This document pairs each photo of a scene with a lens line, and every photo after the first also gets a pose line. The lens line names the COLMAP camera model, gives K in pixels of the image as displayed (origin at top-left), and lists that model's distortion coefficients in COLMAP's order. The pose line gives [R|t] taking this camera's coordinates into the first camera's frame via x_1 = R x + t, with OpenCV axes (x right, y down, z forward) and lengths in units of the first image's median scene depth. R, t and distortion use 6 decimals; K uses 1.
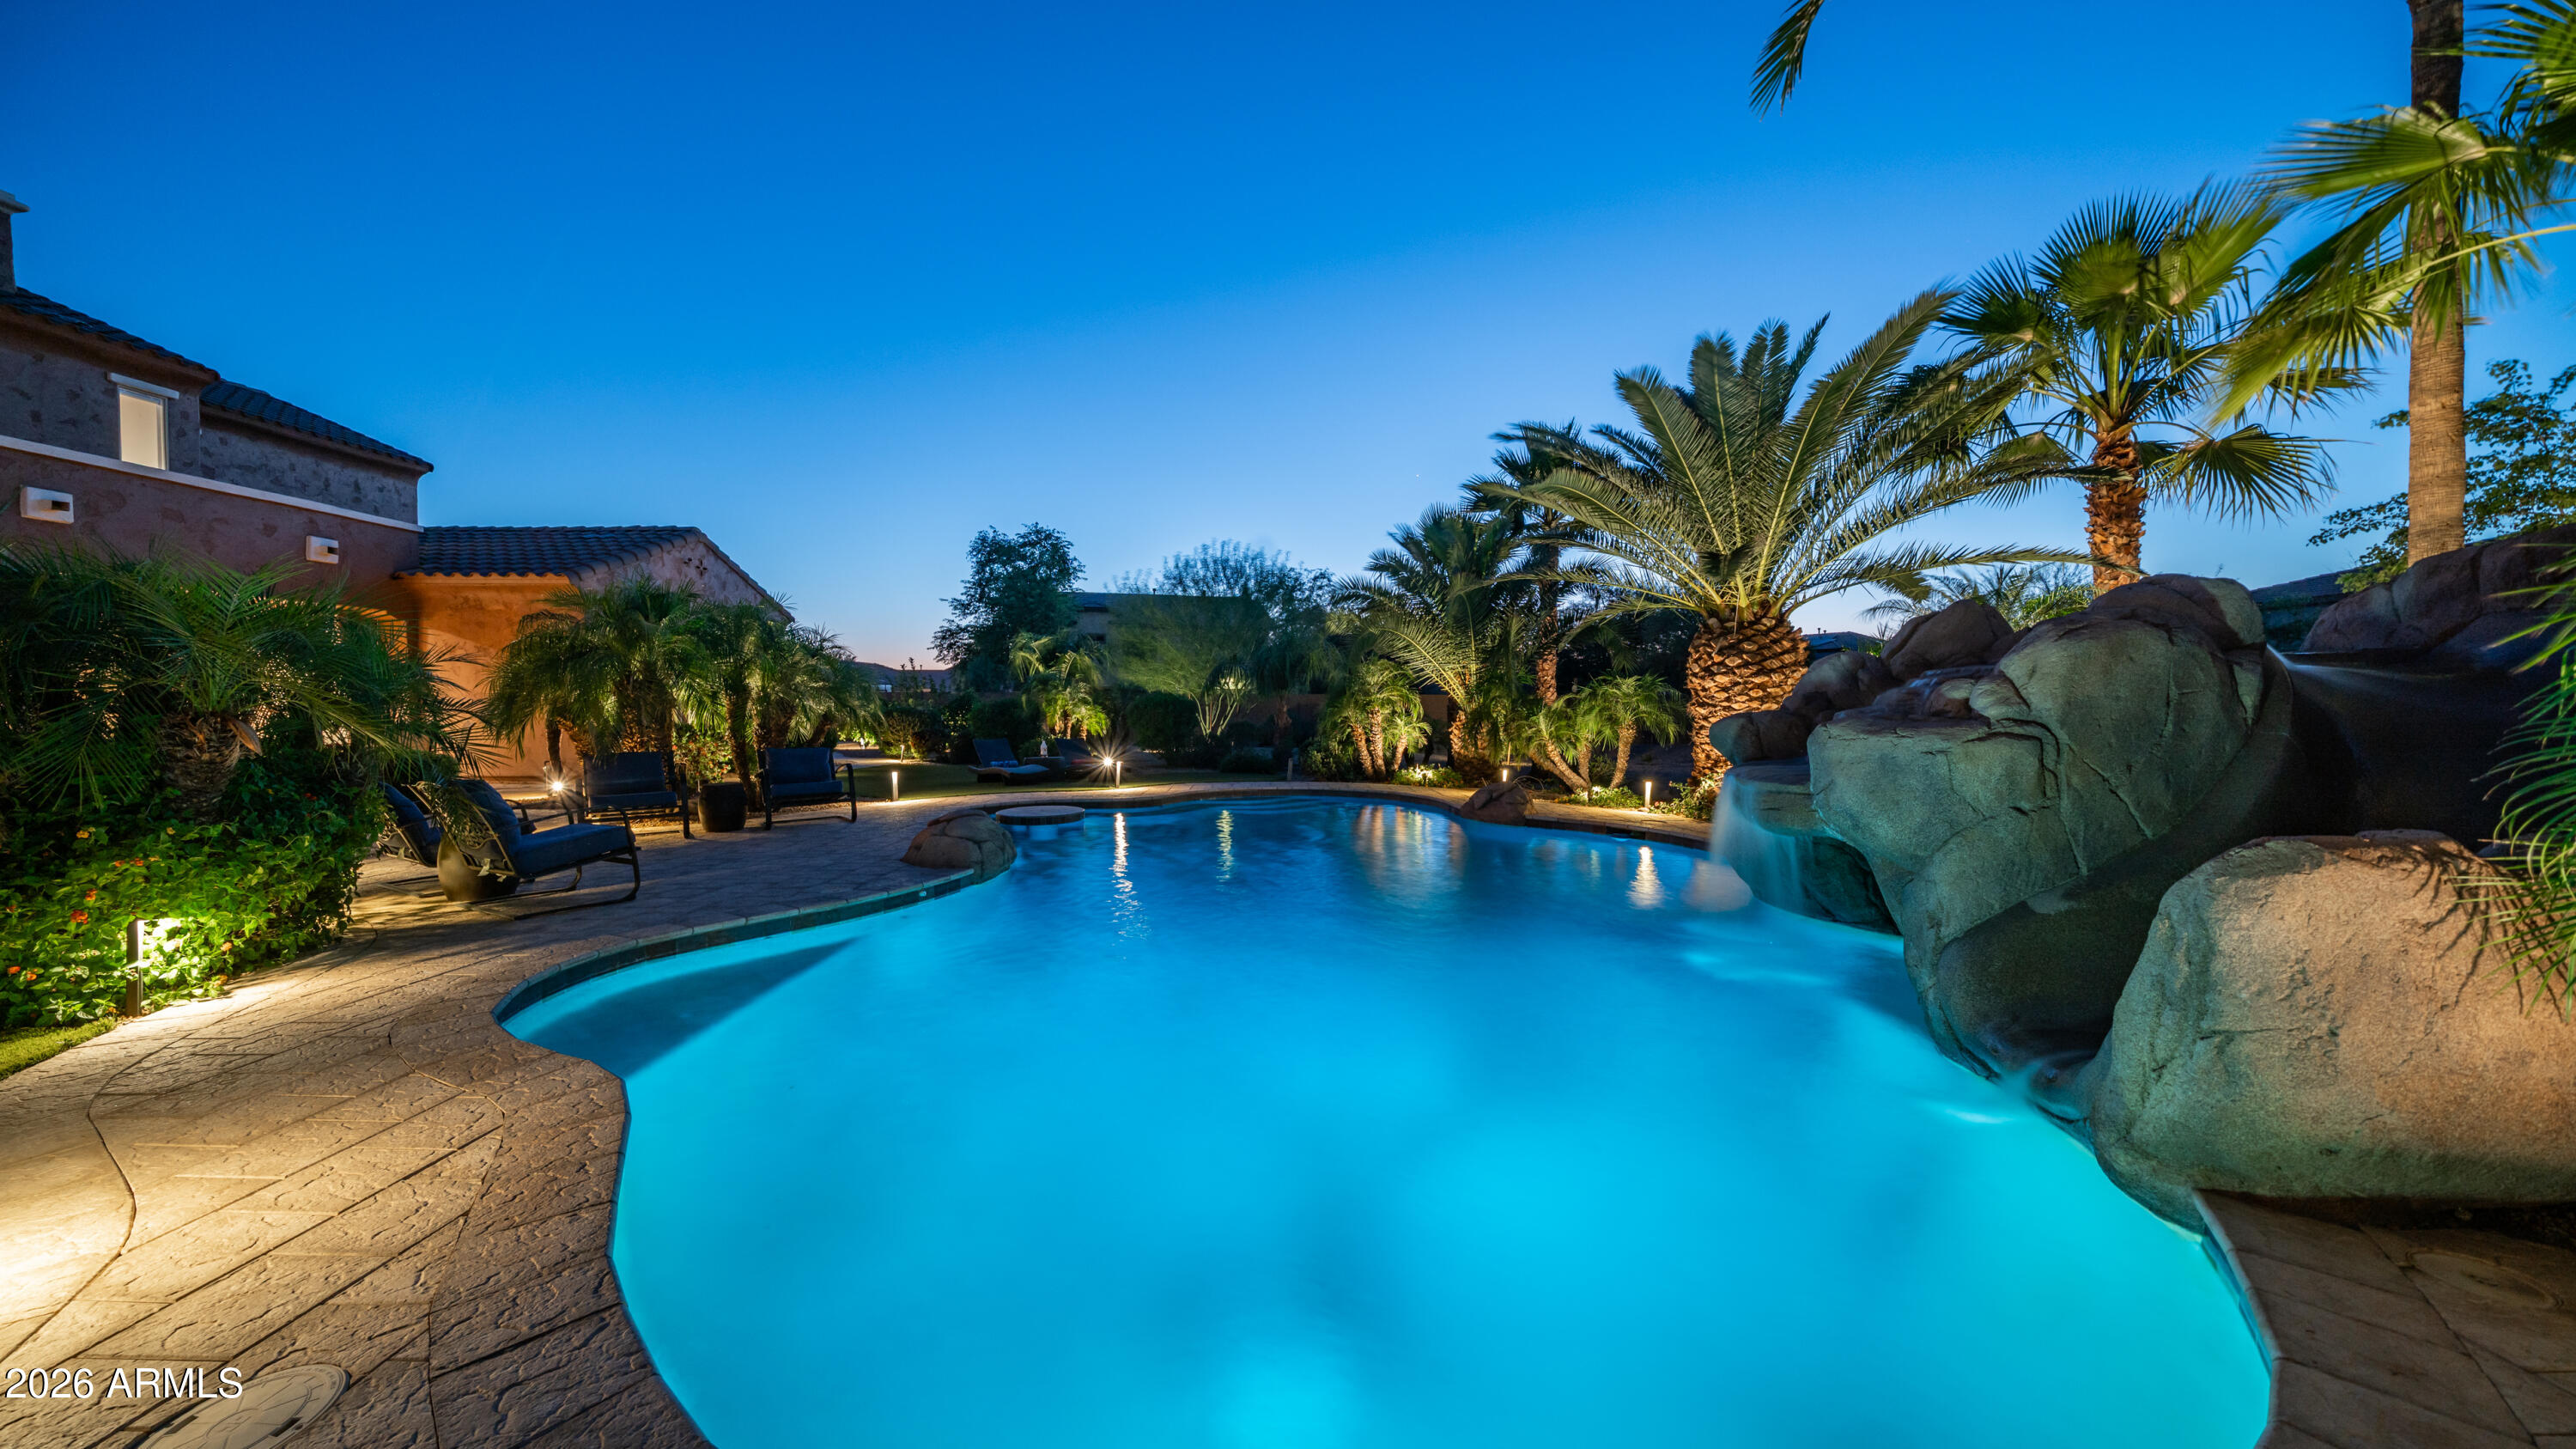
lens RADIAL K [[875.5, 0, 1266.4], [0, 875.5, 733.8], [0, 0, 1]] dist [-0.007801, -0.000240]
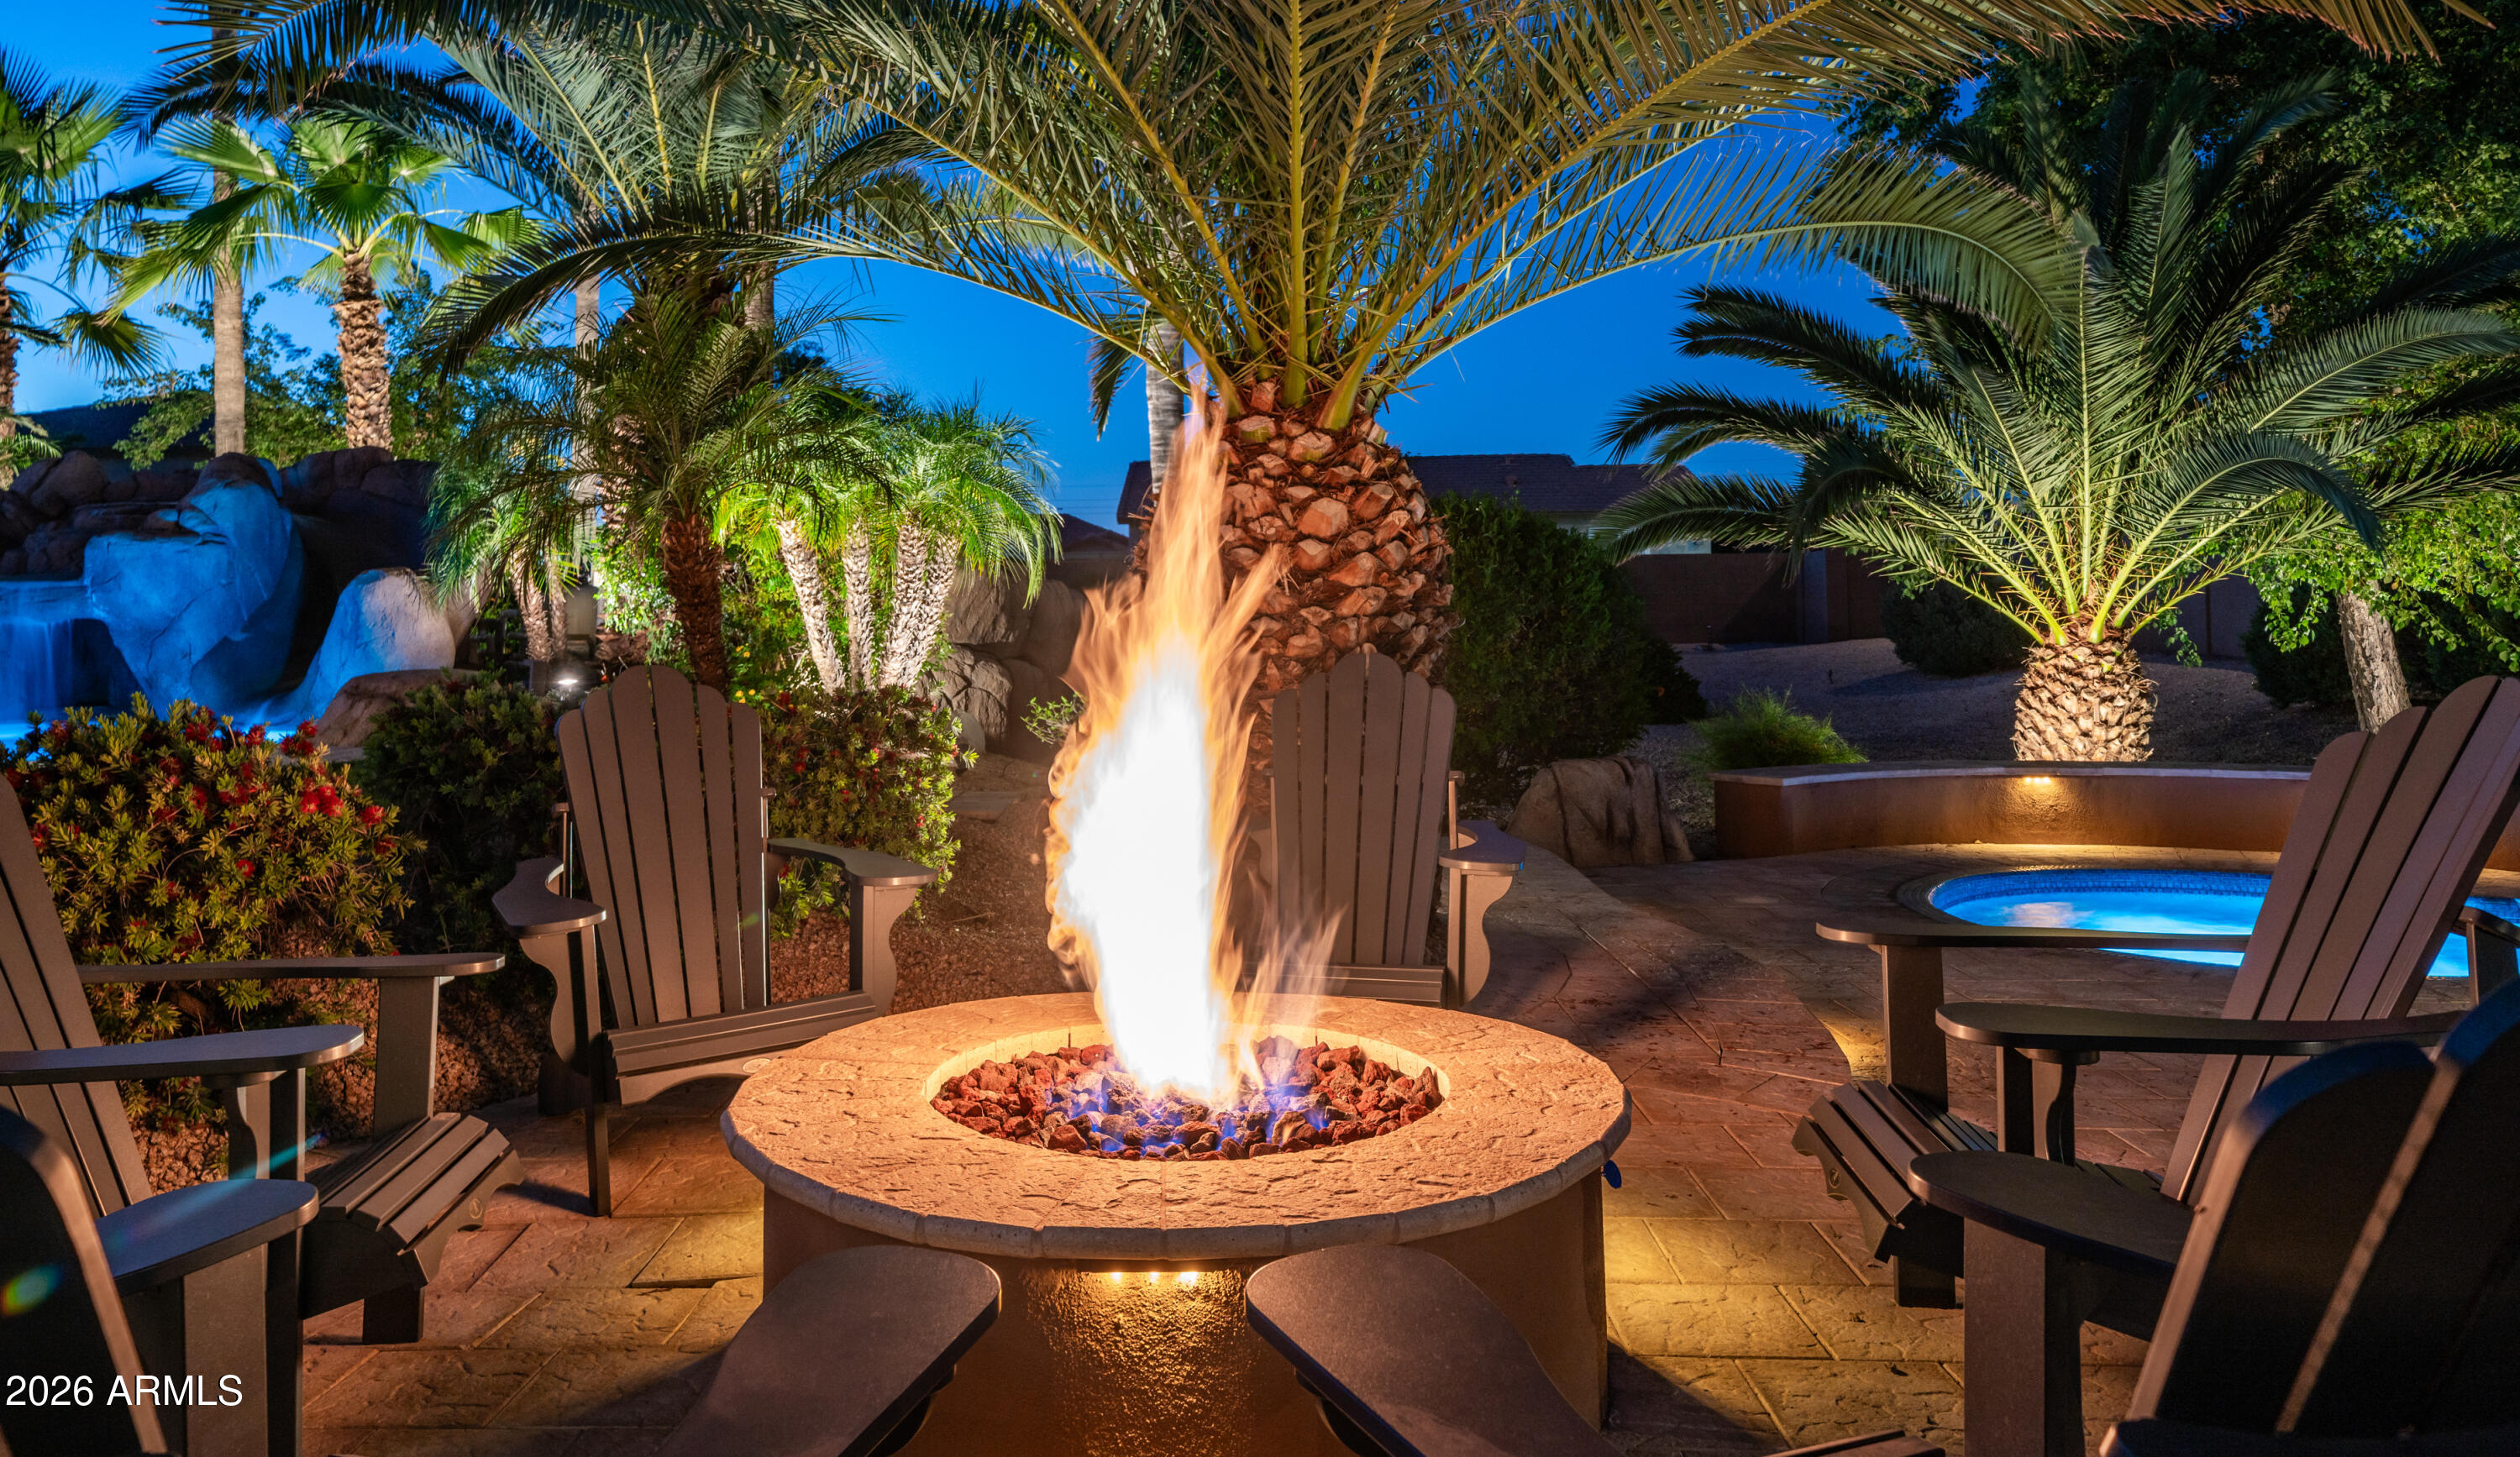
lens RADIAL K [[1754.5, 0, 1138.2], [0, 1754.5, 537.0], [0, 0, 1]] dist [-0.004274, 0.006904]
pose [[0.044703, 0.036514, 0.998333, -0.667912], [0.041933, 0.998382, -0.038394, 0.053269], [-0.998120, 0.043579, 0.043100, -0.257095]]
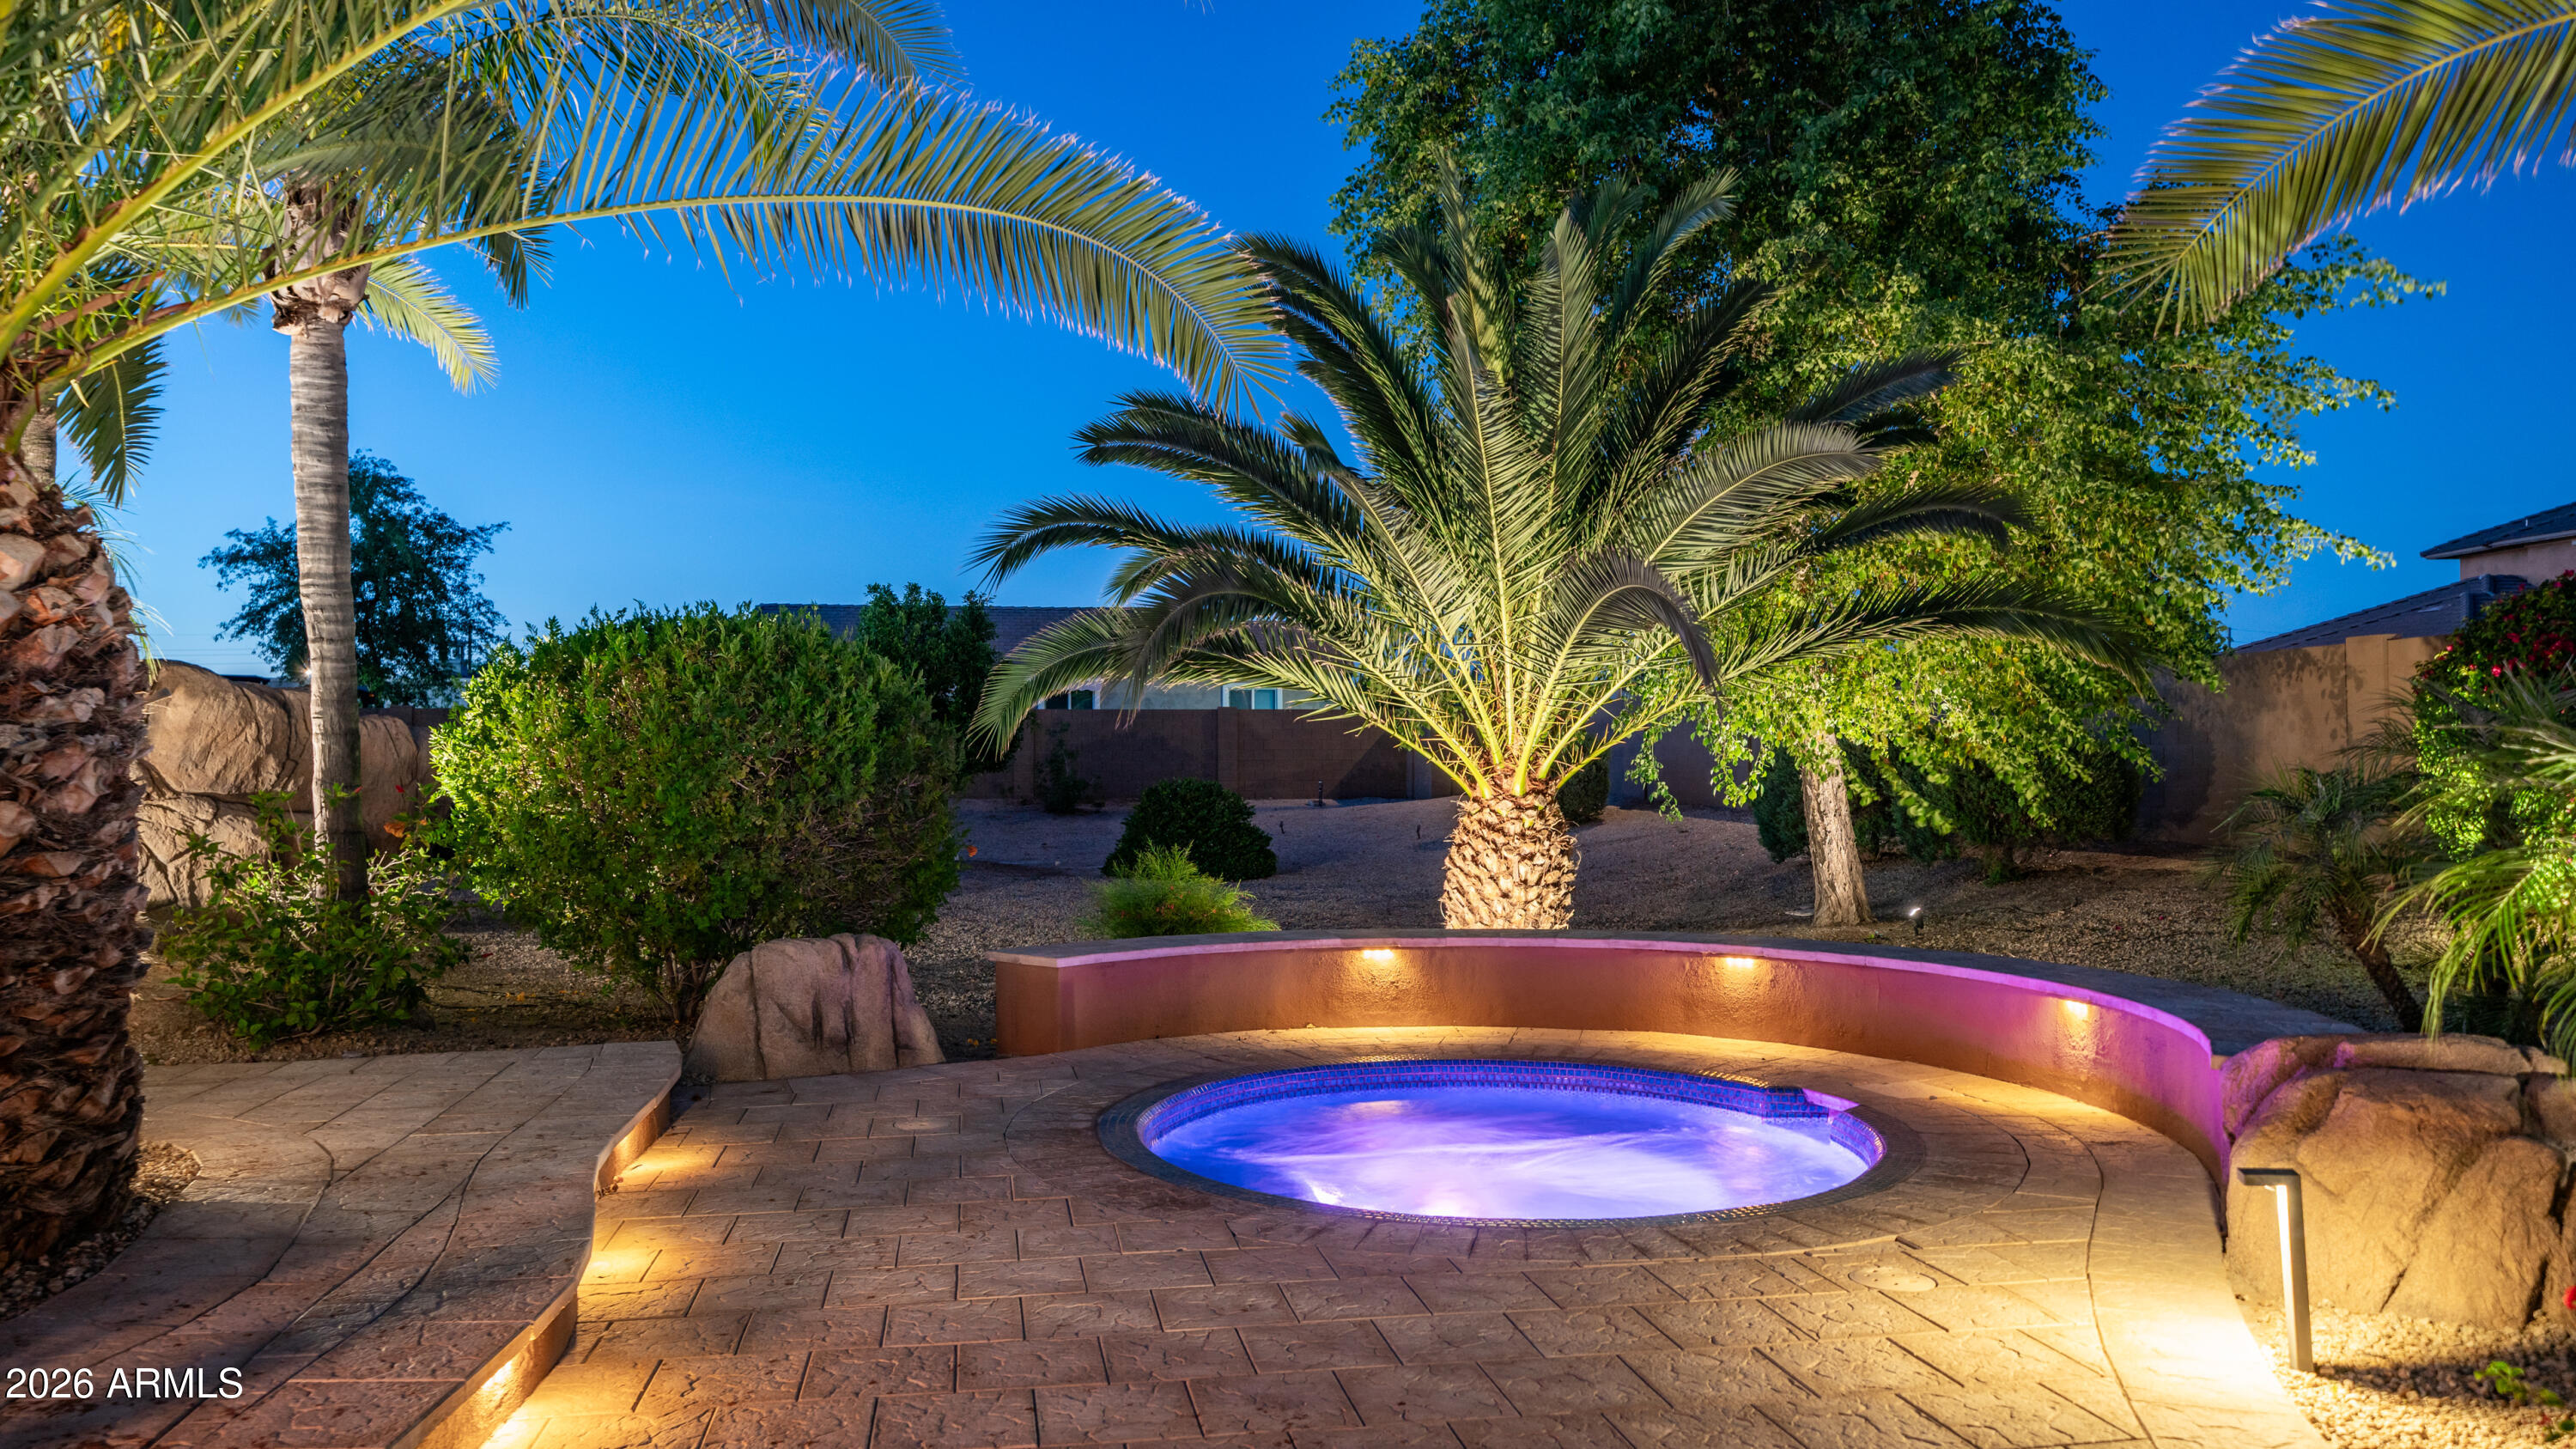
lens RADIAL K [[1725.4, 0, 1275.3], [0, 1725.4, 727.4], [0, 0, 1]] dist [0.011588, -0.002187]
pose [[-0.189905, 0.016782, 0.981659, -0.512475], [0.032749, 0.999406, -0.010750, 0.067378], [-0.981256, 0.030107, -0.190342, -0.454622]]
